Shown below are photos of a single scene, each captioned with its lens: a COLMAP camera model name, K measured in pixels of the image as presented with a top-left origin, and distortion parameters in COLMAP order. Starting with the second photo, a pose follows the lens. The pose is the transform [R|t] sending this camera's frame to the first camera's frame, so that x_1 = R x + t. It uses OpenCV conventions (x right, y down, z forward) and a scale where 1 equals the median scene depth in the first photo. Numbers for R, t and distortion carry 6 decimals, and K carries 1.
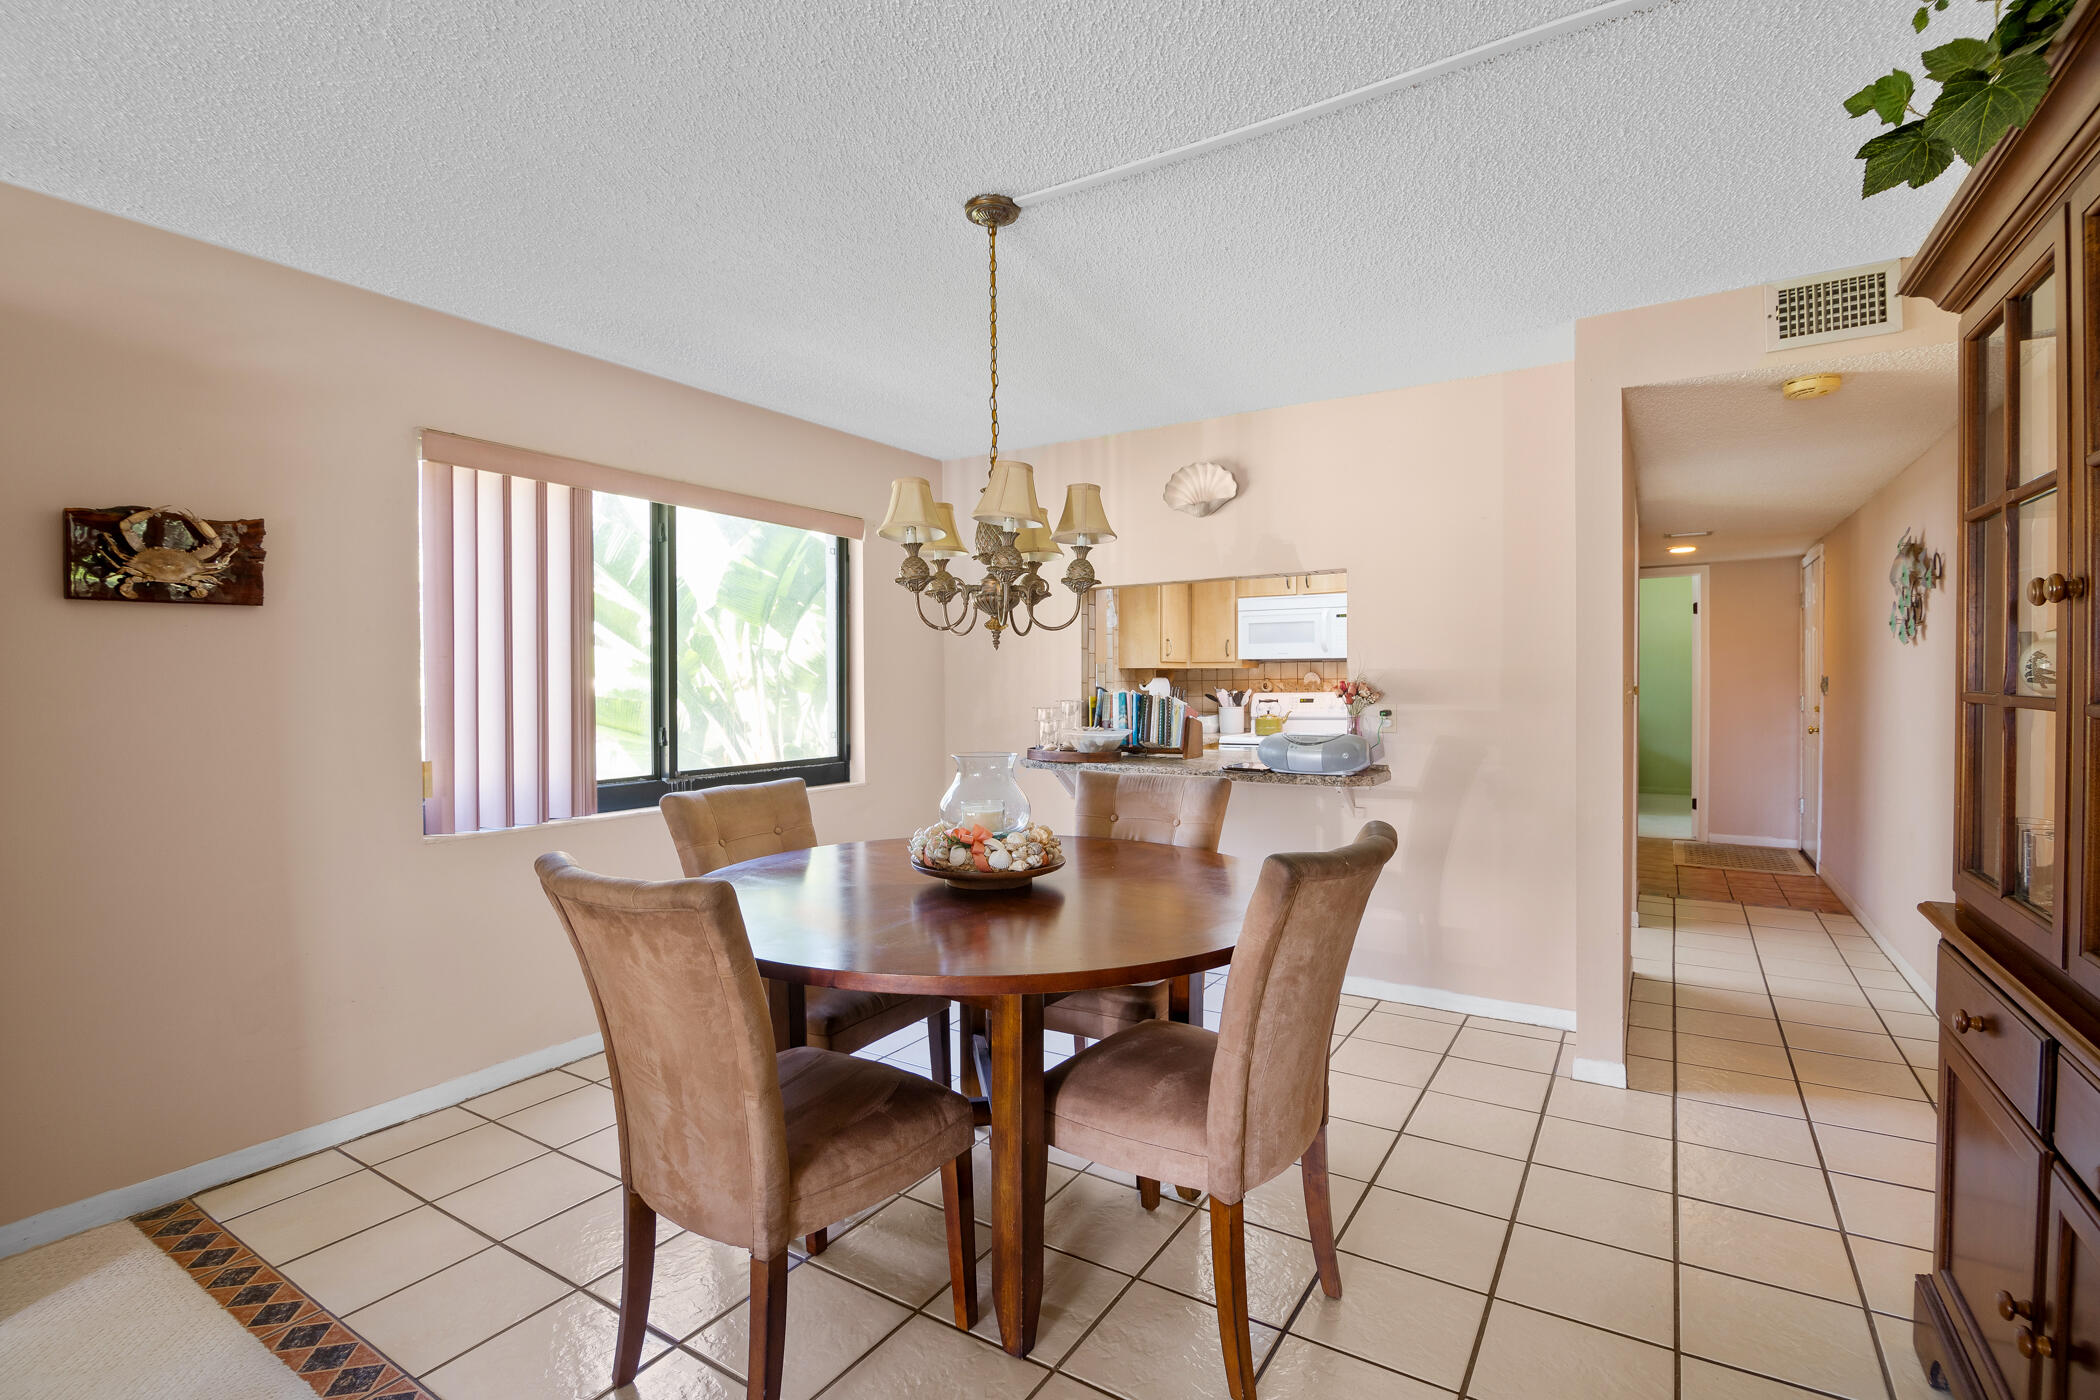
lens RADIAL K [[956.5, 0, 1084.7], [0, 956.5, 689.4], [0, 0, 1]] dist [0.002322, 0.000274]
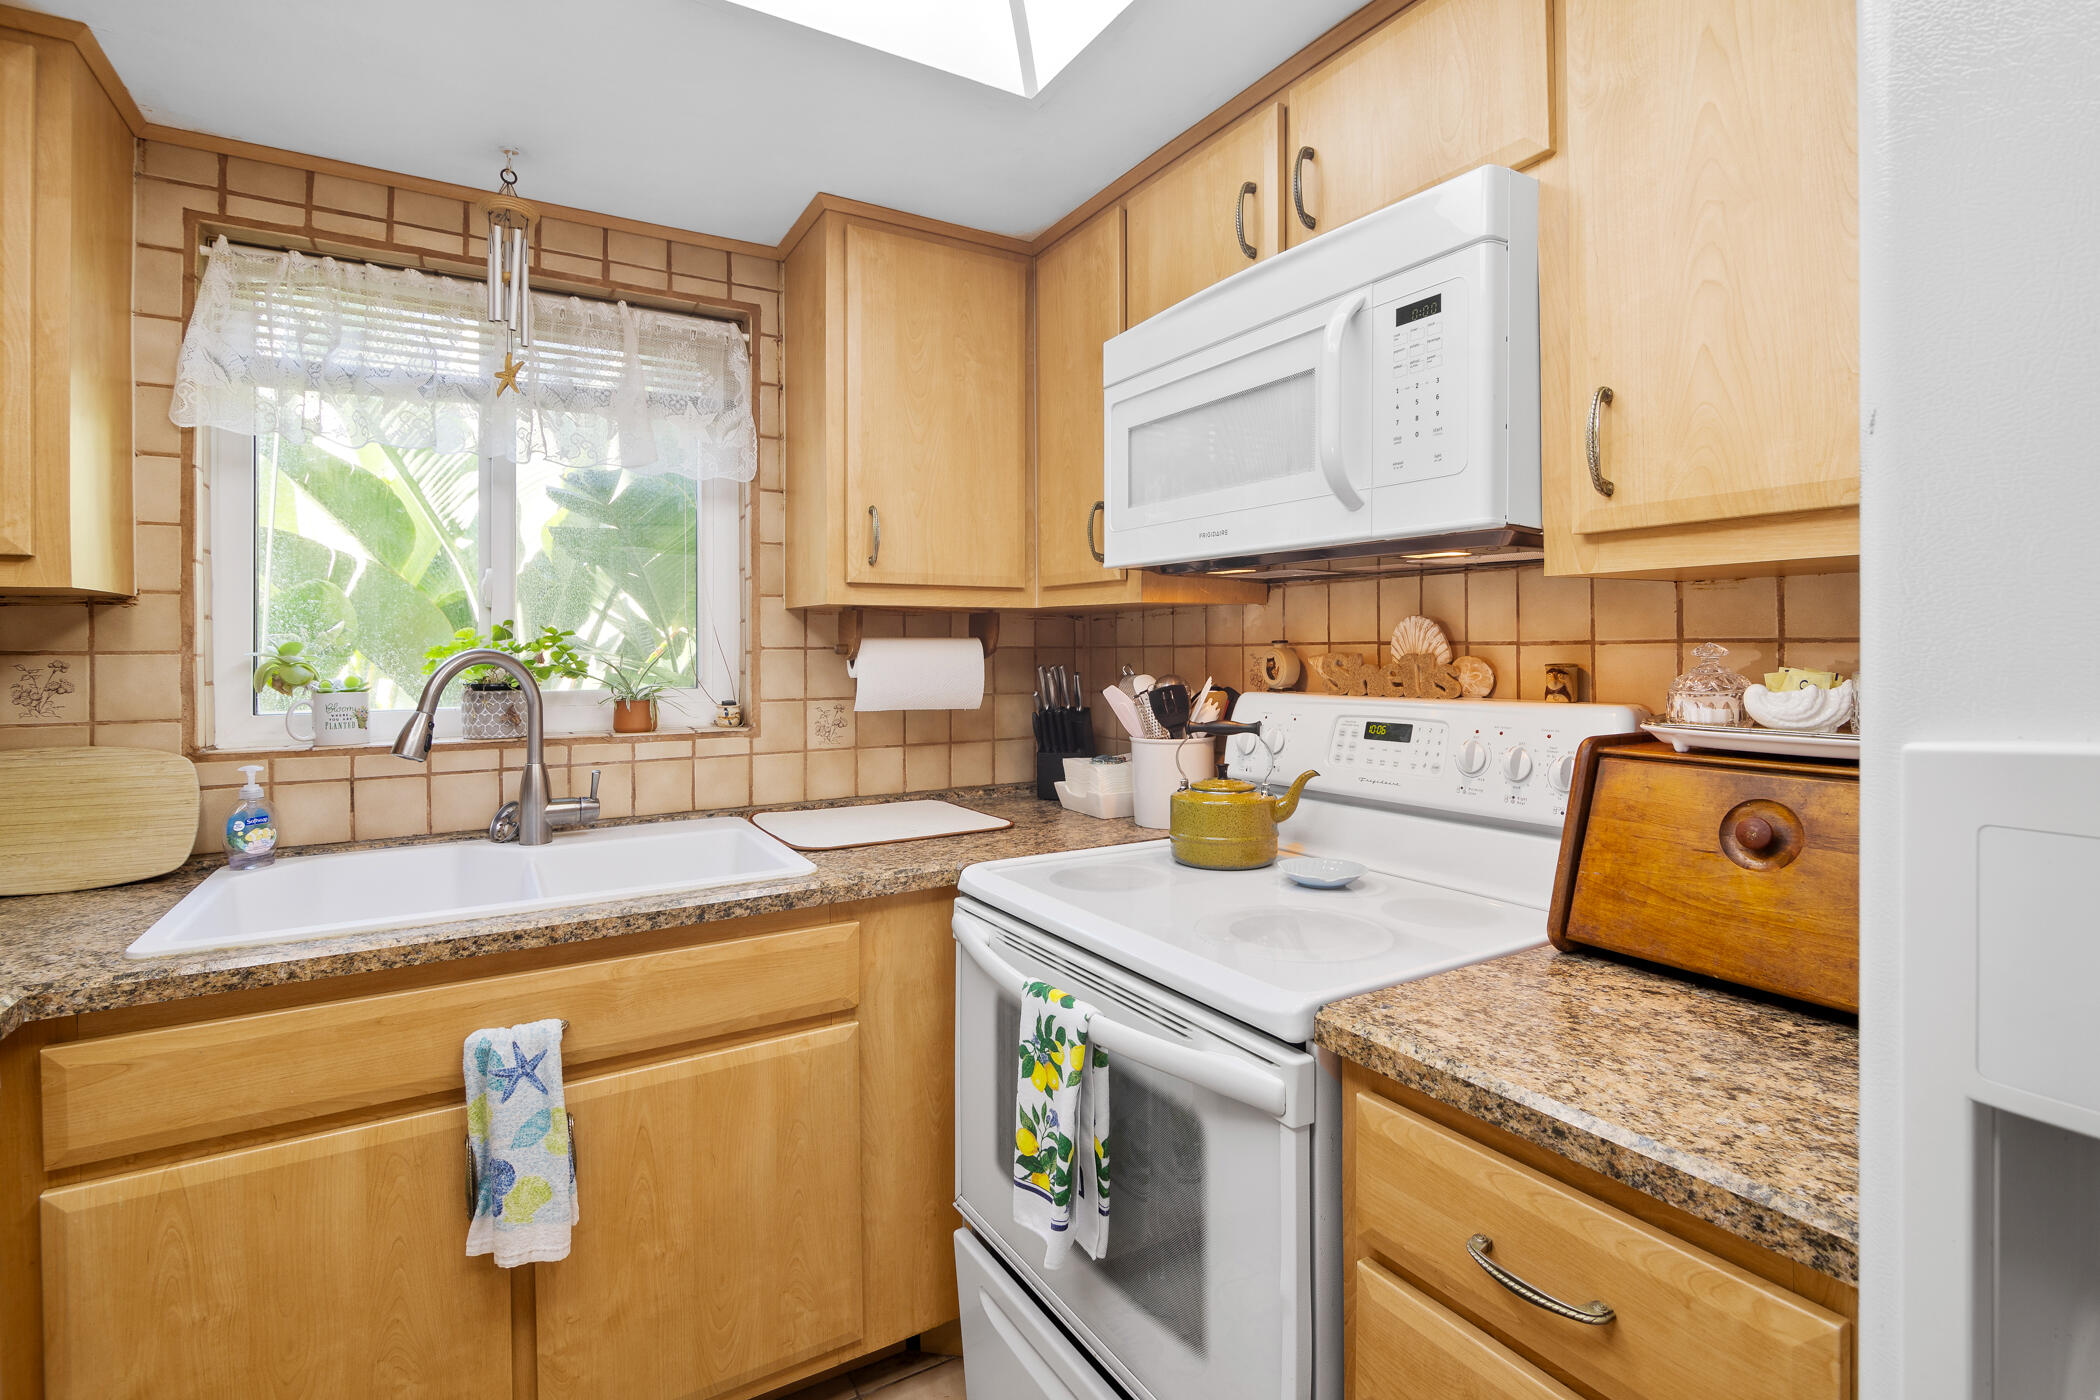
lens RADIAL K [[971.1, 0, 1052.9], [0, 971.1, 648.4], [0, 0, 1]] dist [-0.014024, -0.000600]
pose [[0.898553, 0.004649, -0.438840, 0.389974], [-0.005000, 0.999987, 0.000356, -0.014059], [0.438837, 0.001874, 0.898565, 1.087548]]
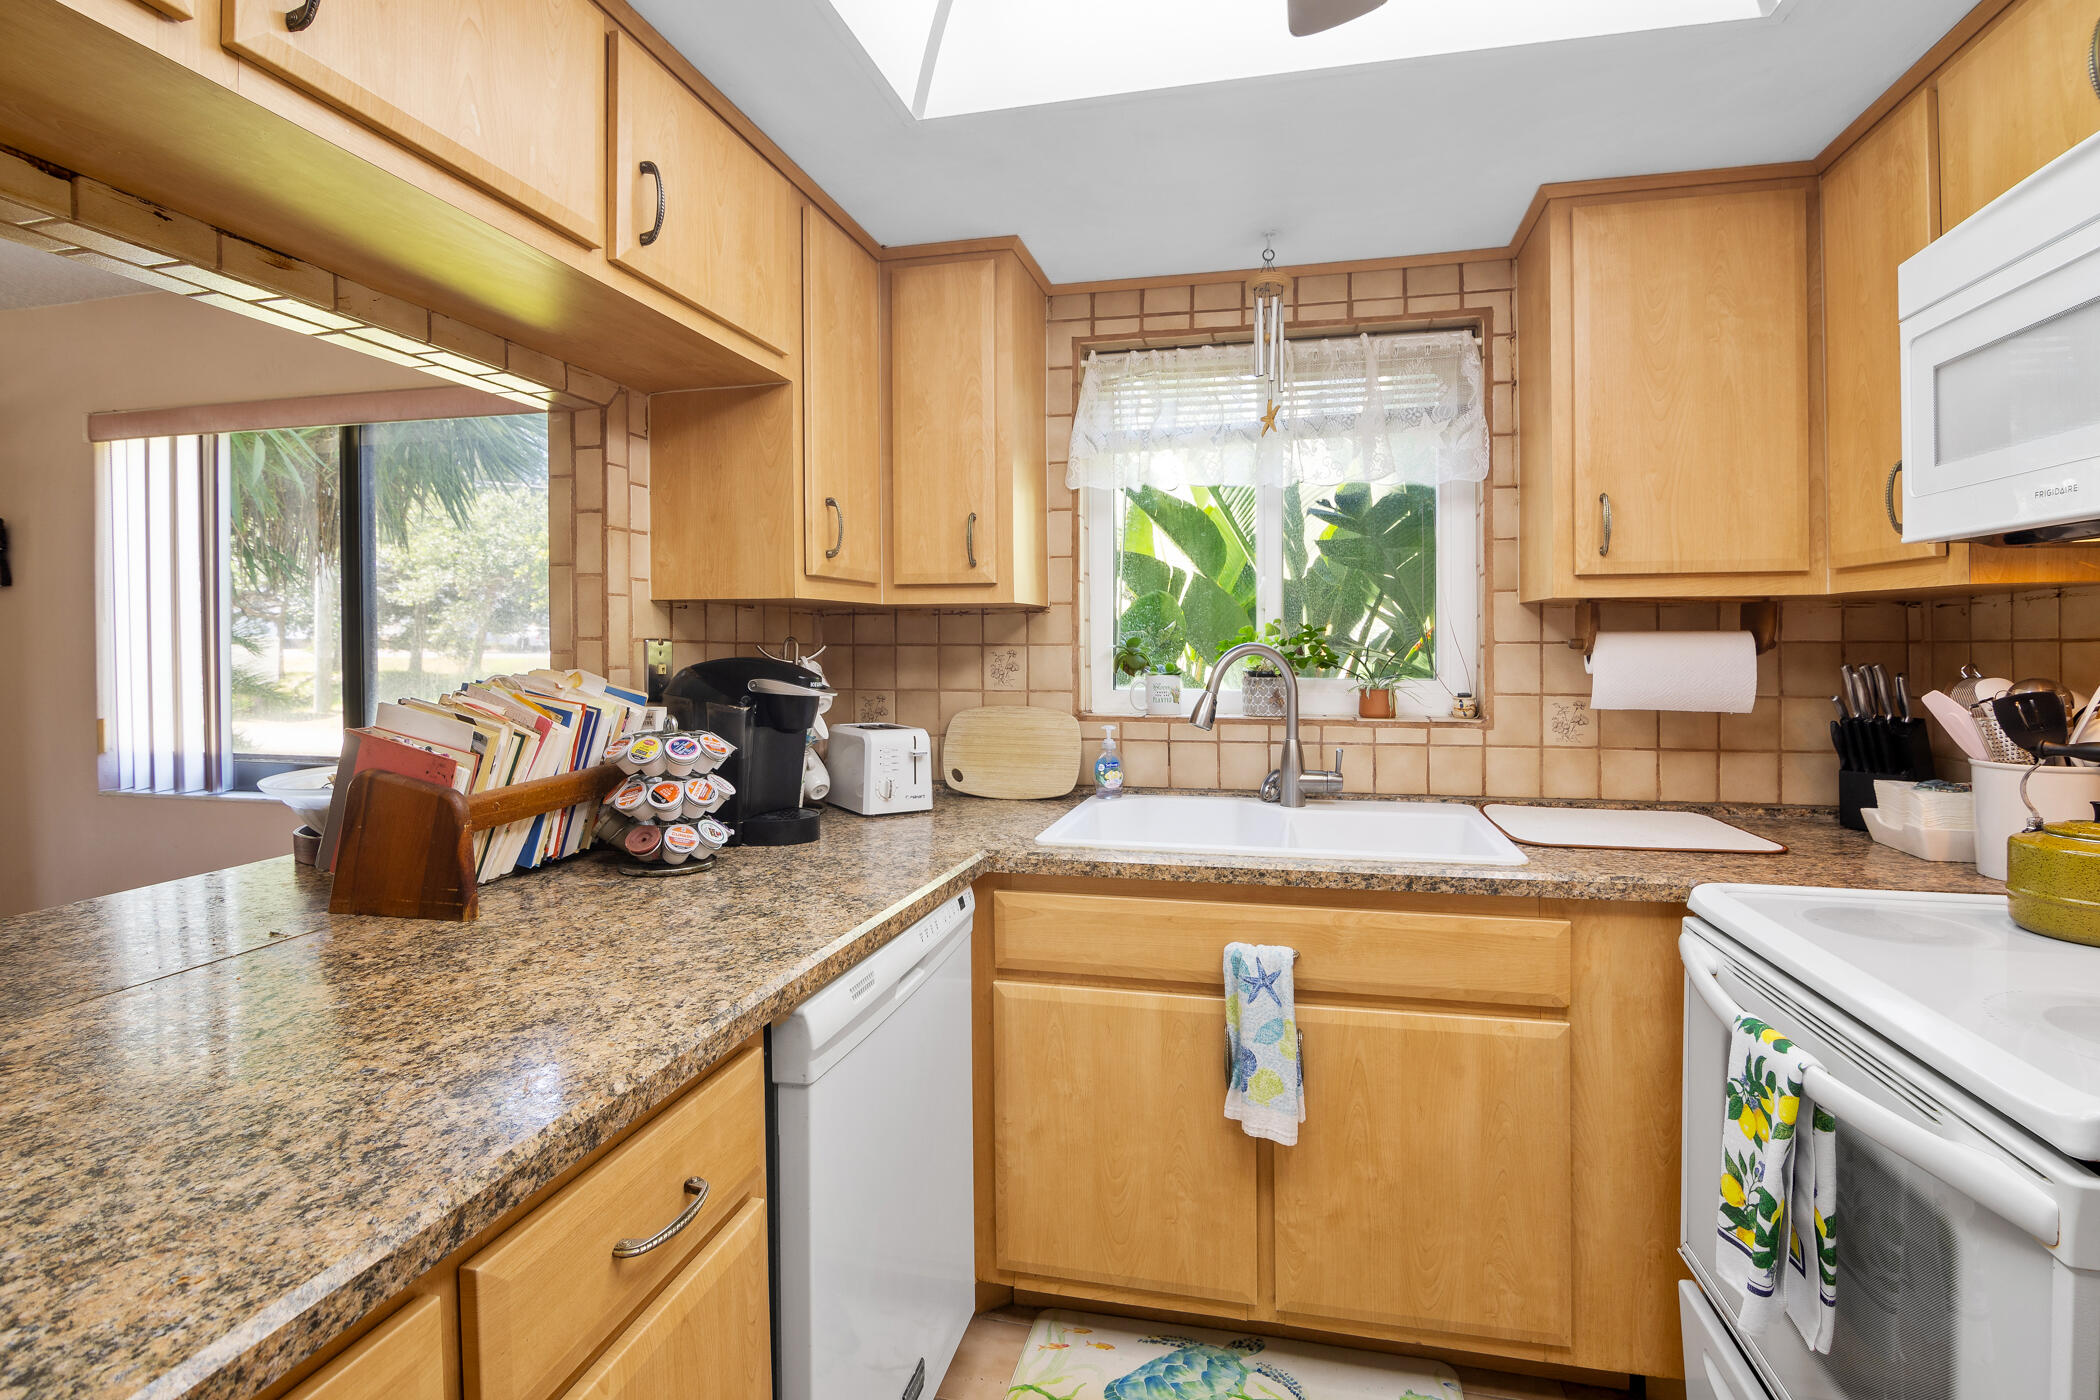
lens RADIAL K [[971.1, 0, 1052.9], [0, 971.1, 648.4], [0, 0, 1]] dist [-0.014024, -0.000600]
pose [[0.323143, 0.012234, -0.946271, 0.445079], [-0.005442, 0.999924, 0.011069, -0.014624], [0.946334, 0.001573, 0.323185, 1.086549]]
